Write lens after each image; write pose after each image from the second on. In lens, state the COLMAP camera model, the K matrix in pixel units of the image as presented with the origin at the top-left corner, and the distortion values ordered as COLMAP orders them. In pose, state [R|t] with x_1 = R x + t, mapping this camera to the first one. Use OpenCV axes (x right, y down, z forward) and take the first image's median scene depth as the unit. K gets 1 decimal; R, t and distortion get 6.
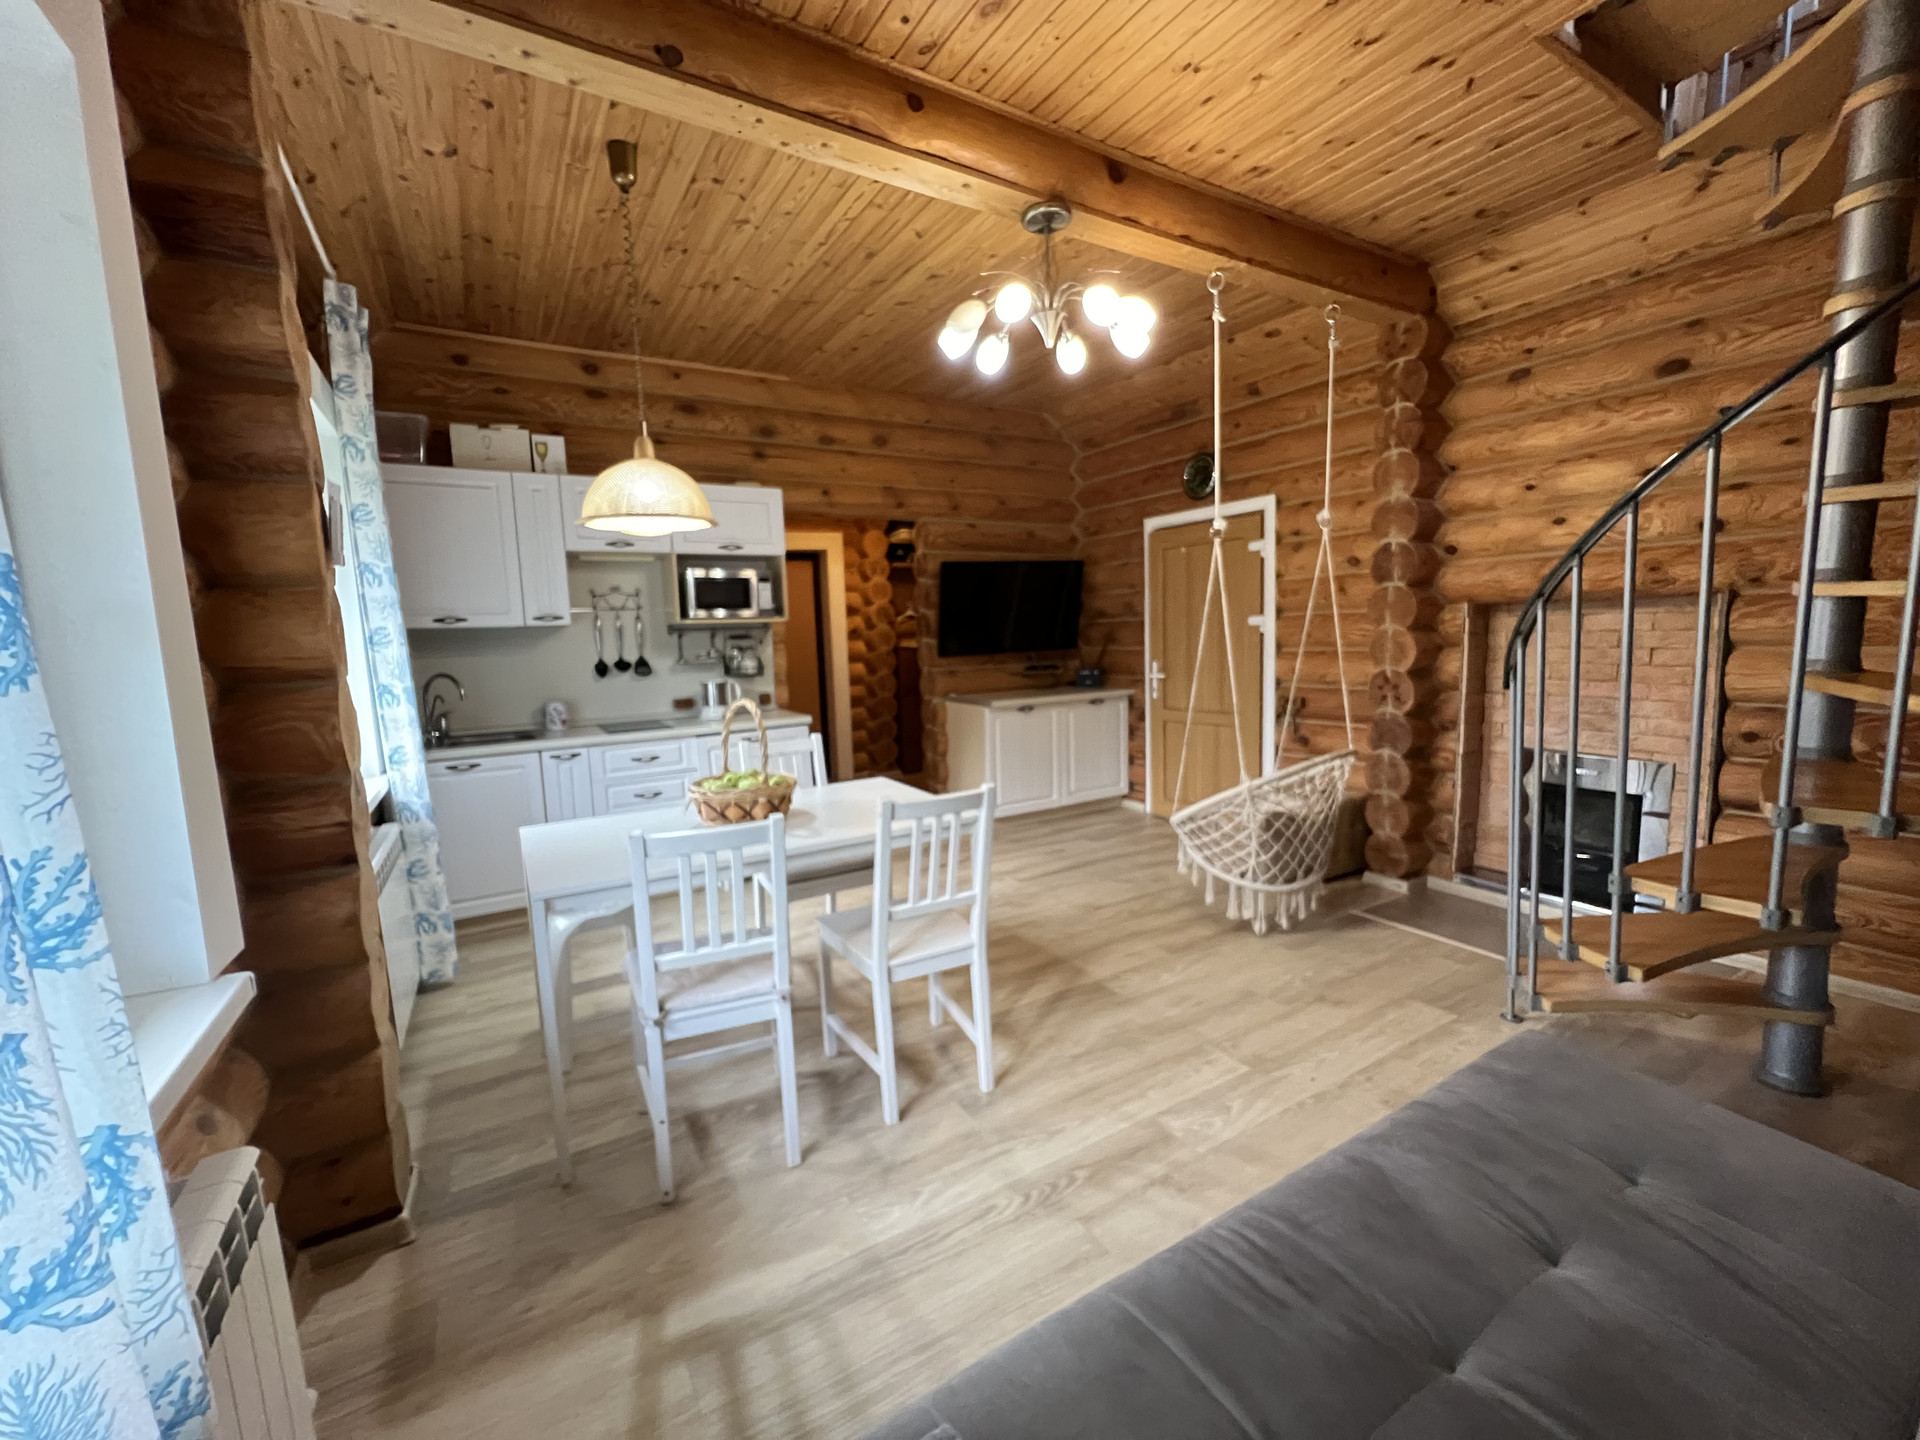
lens RADIAL K [[767.8, 0, 960.4], [0, 767.8, 723.1], [0, 0, 1]] dist [-0.002096, 0.000158]
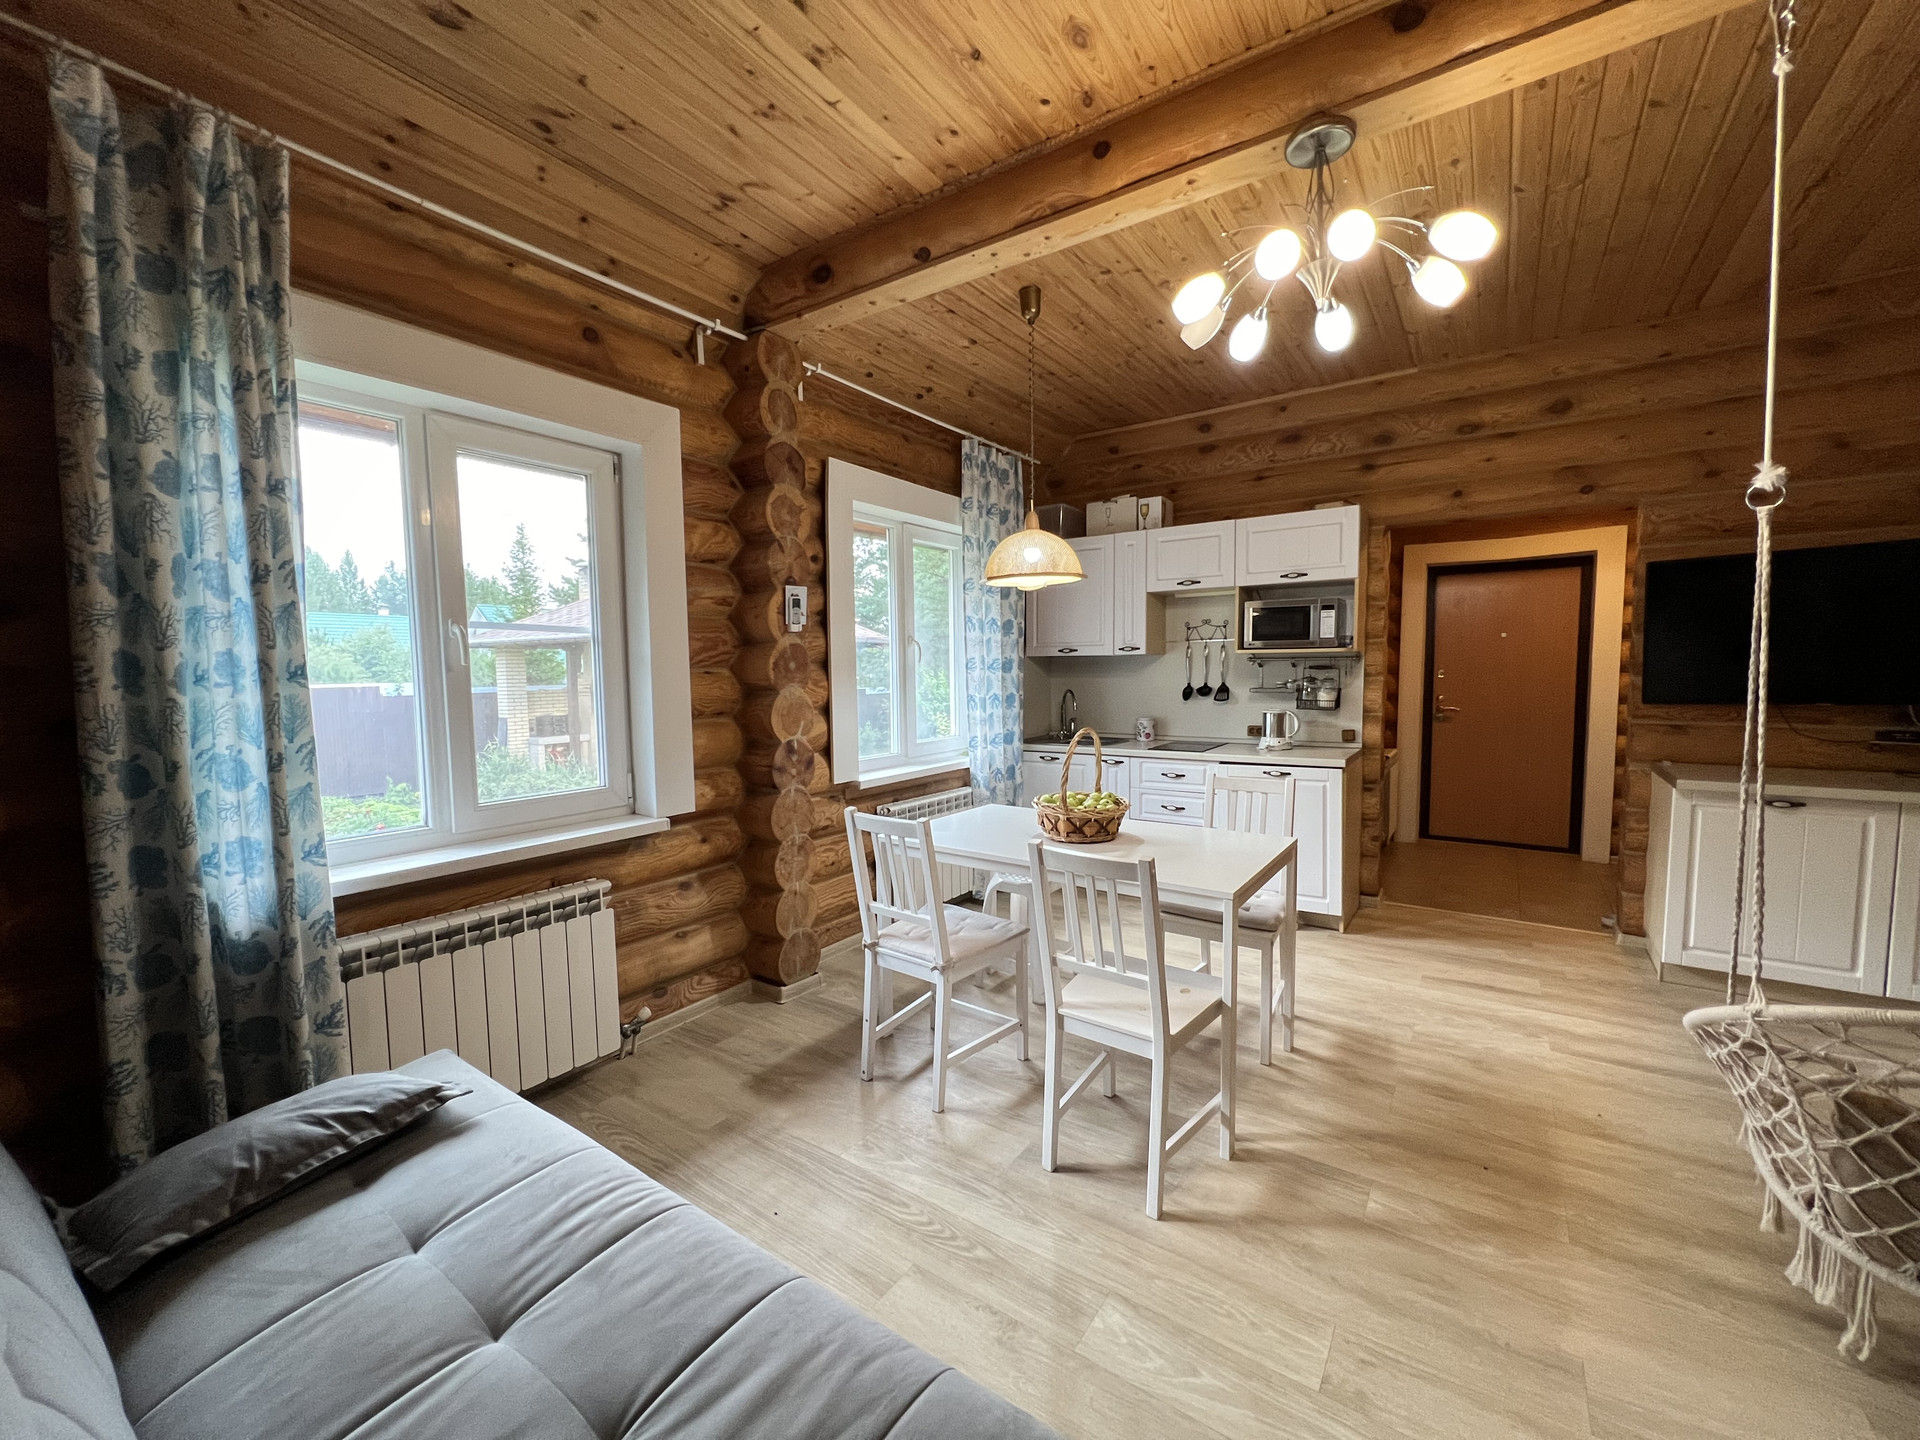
lens RADIAL K [[766.1, 0, 962.2], [0, 766.1, 723.4], [0, 0, 1]] dist [-0.001233, 0.000164]
pose [[0.408371, 0.093603, -0.908004, 0.590835], [-0.112921, 0.992268, 0.051503, -0.065355], [0.905804, 0.081501, 0.415784, 0.333836]]
